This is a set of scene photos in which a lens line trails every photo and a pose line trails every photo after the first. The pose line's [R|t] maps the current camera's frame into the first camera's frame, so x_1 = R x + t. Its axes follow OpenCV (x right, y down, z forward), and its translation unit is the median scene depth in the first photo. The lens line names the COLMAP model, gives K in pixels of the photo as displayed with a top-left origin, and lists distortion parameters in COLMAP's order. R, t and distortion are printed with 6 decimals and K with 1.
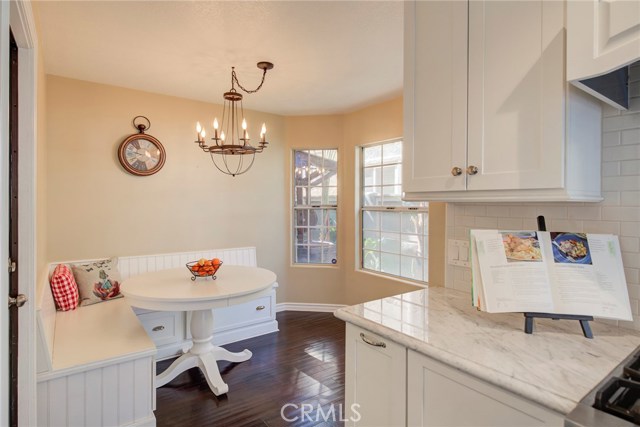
lens RADIAL K [[333.6, 0, 317.7], [0, 333.6, 207.6], [0, 0, 1]] dist [0.012391, -0.008191]
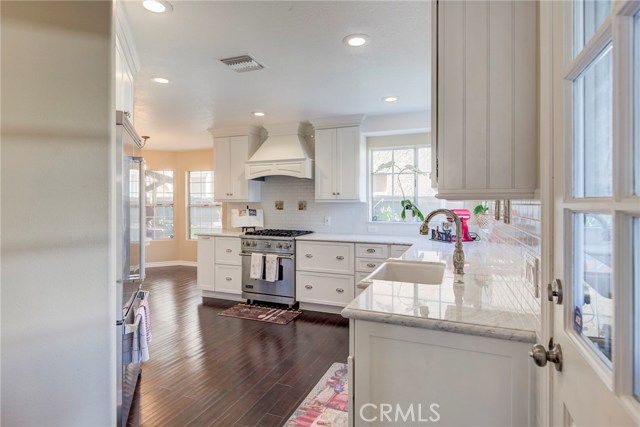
lens RADIAL K [[333.6, 0, 325.9], [0, 333.6, 204.9], [0, 0, 1]] dist [0.012391, -0.008191]
pose [[0.836185, -0.003332, 0.548437, -0.553784], [0.007026, 0.999965, -0.004636, 0.029953], [-0.548402, 0.007730, 0.836179, -2.095282]]
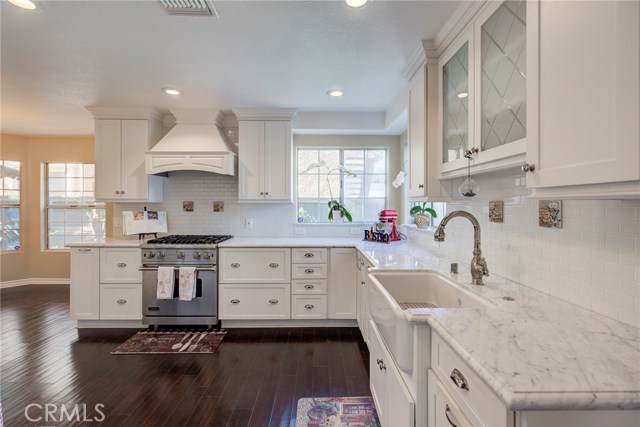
lens RADIAL K [[292.3, 0, 318.9], [0, 292.3, 203.6], [0, 0, 1]] dist [-0.011401, 0.003342]
pose [[0.561118, -0.000051, 0.827736, -0.544587], [0.009371, 0.999936, -0.006291, 0.020041], [-0.827682, 0.011286, 0.561083, -1.462895]]
